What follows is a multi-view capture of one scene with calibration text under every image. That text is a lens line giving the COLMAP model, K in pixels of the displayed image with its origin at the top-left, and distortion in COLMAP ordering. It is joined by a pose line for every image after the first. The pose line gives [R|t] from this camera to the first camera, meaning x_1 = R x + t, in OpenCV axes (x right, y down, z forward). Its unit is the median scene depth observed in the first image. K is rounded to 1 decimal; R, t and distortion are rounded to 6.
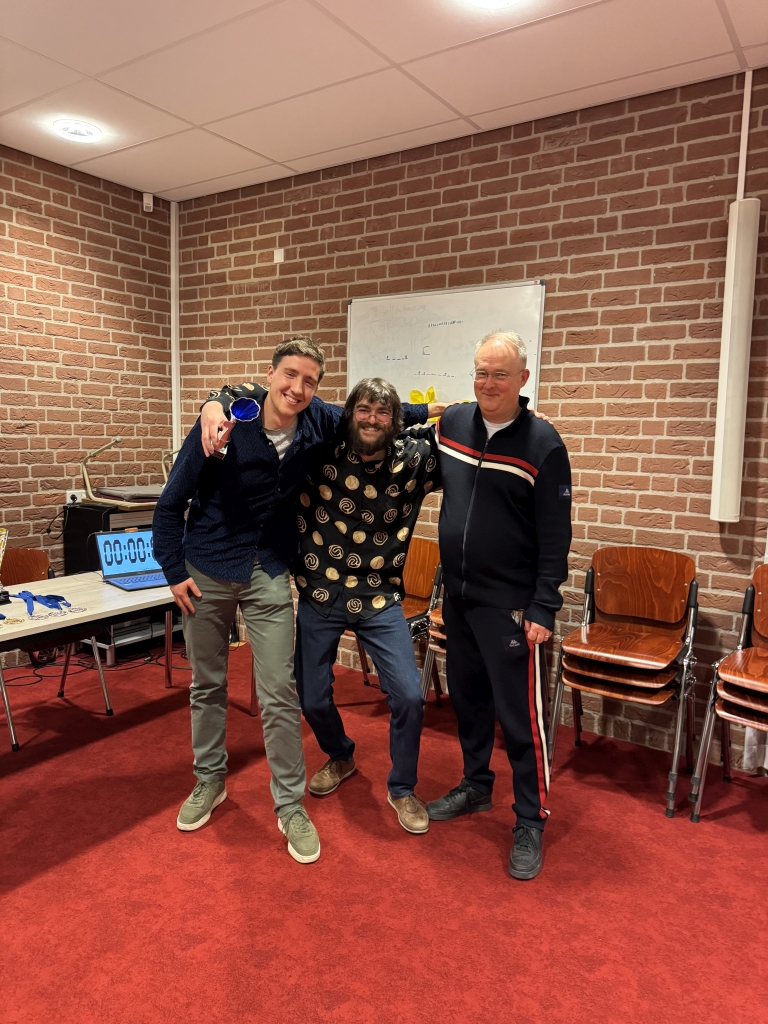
lens RADIAL K [[719.5, 0, 386.2], [0, 719.5, 511.1], [0, 0, 1]] dist [0.022492, -0.036124]
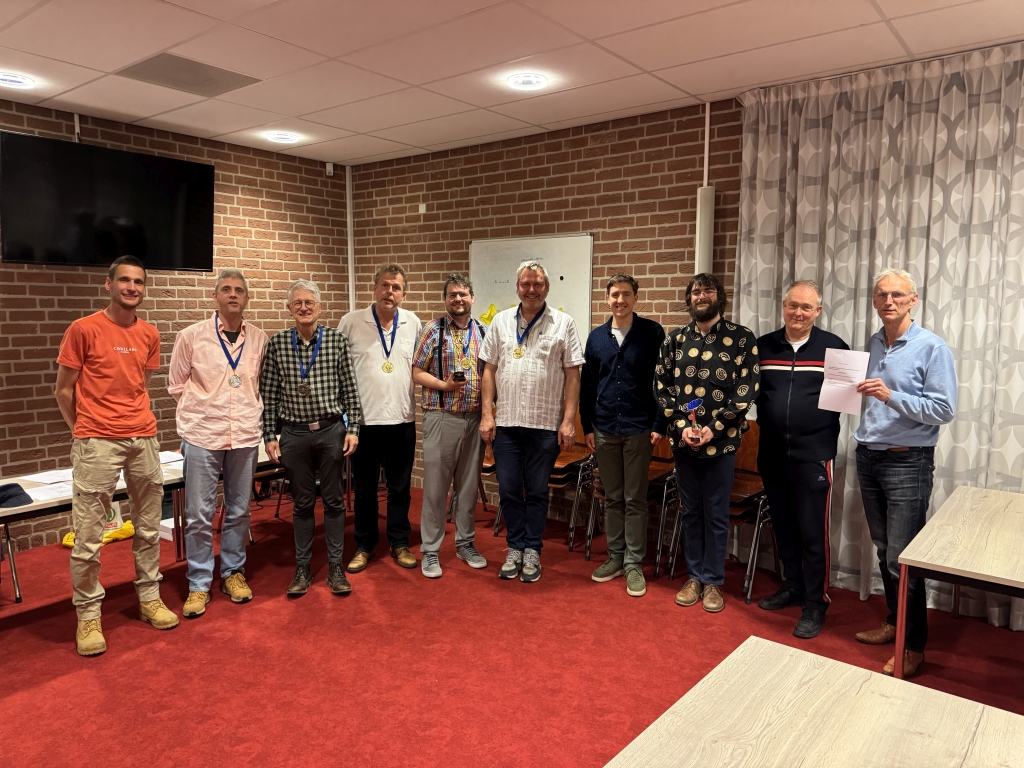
lens RADIAL K [[719.5, 0, 521.3], [0, 719.5, 390.7], [0, 0, 1]] dist [0.022492, -0.036124]
pose [[0.997902, -0.013146, -0.063392, 0.163383], [0.013161, 0.999913, -0.000191, 0.004595], [0.063389, -0.000644, 0.997989, -0.494035]]
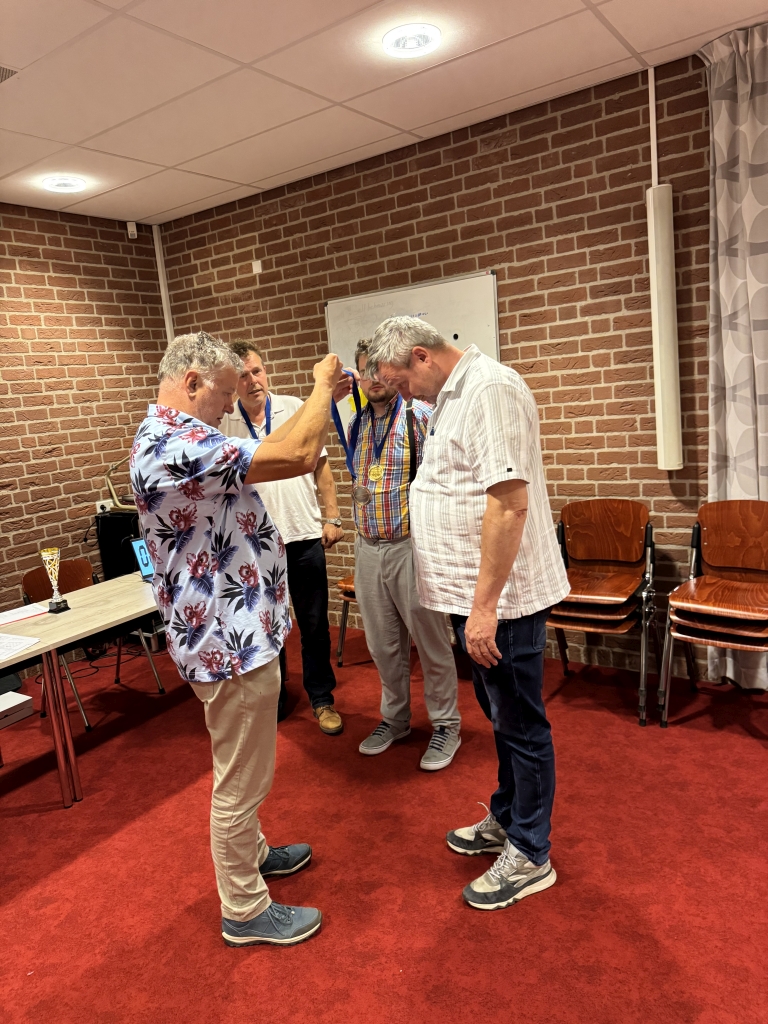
lens RADIAL K [[719.5, 0, 379.8], [0, 719.5, 505.1], [0, 0, 1]] dist [0.022492, -0.036124]
pose [[0.992938, -0.115559, -0.026824, 0.030753], [0.116769, 0.991946, 0.049078, -0.034763], [0.020937, -0.051864, 0.998435, -0.138621]]
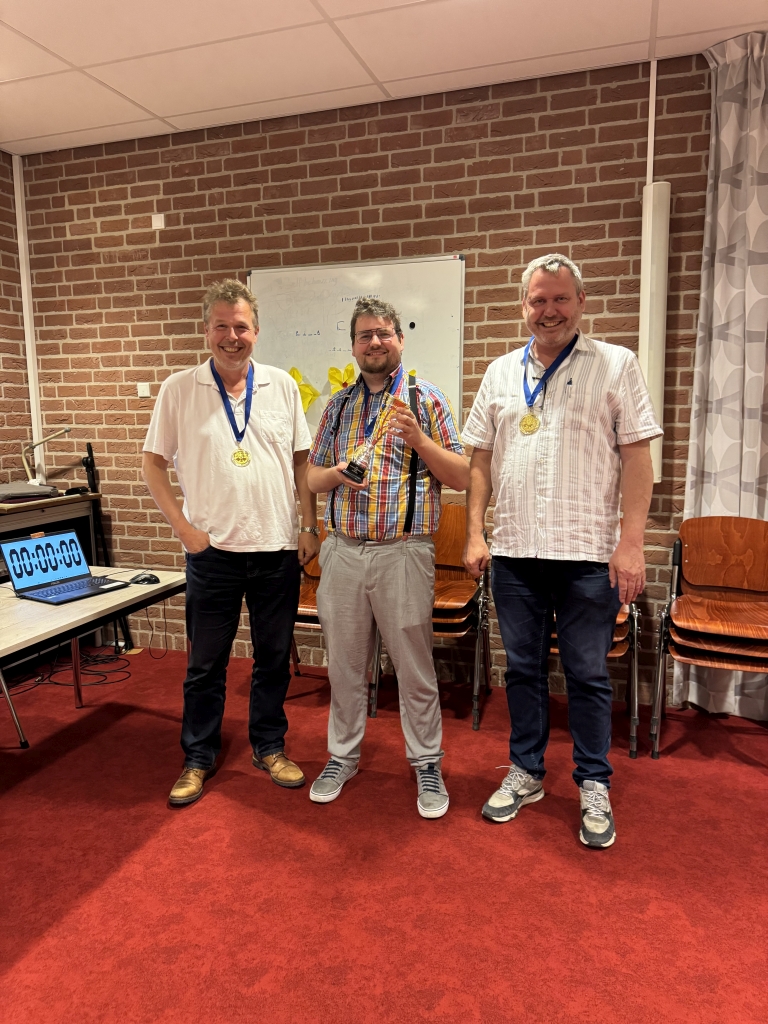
lens RADIAL K [[719.5, 0, 381.4], [0, 719.5, 511.4], [0, 0, 1]] dist [0.022492, -0.036124]
pose [[0.962111, -0.072349, 0.262883, -0.183641], [0.064128, 0.997150, 0.039733, -0.009943], [-0.265008, -0.021369, 0.964009, 0.051193]]
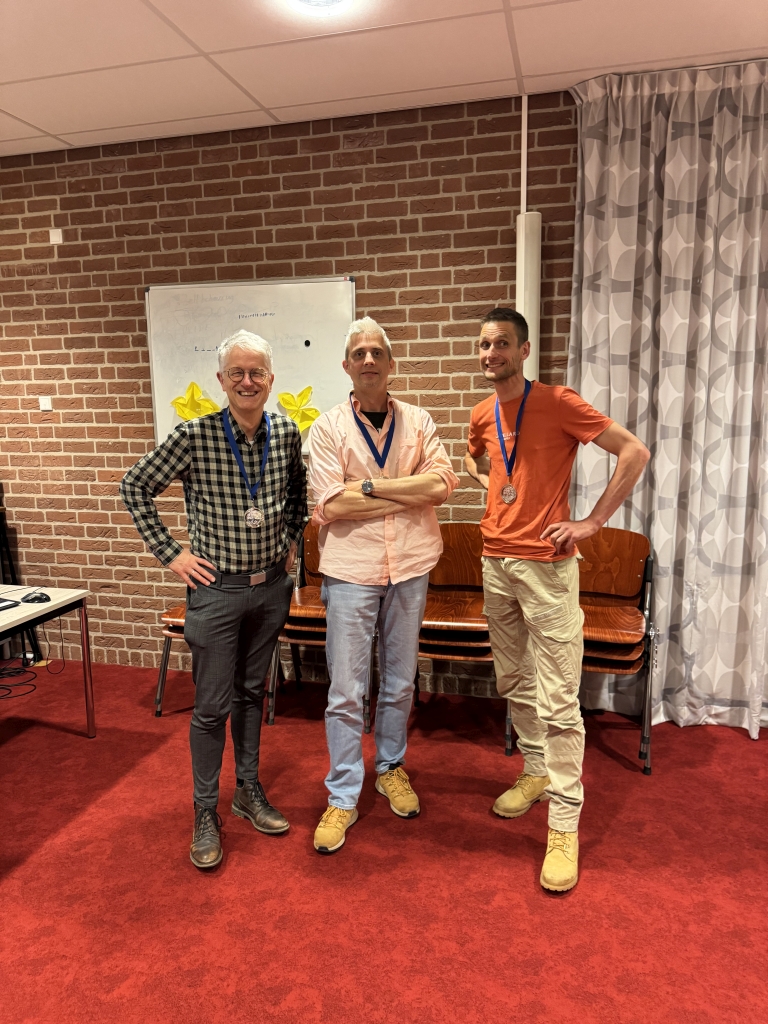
lens RADIAL K [[719.5, 0, 383.0], [0, 719.5, 510.6], [0, 0, 1]] dist [0.022492, -0.036124]
pose [[0.941307, -0.087964, 0.325888, -0.111560], [0.073891, 0.995730, 0.055338, -0.036703], [-0.329365, -0.028010, 0.943787, -0.009997]]
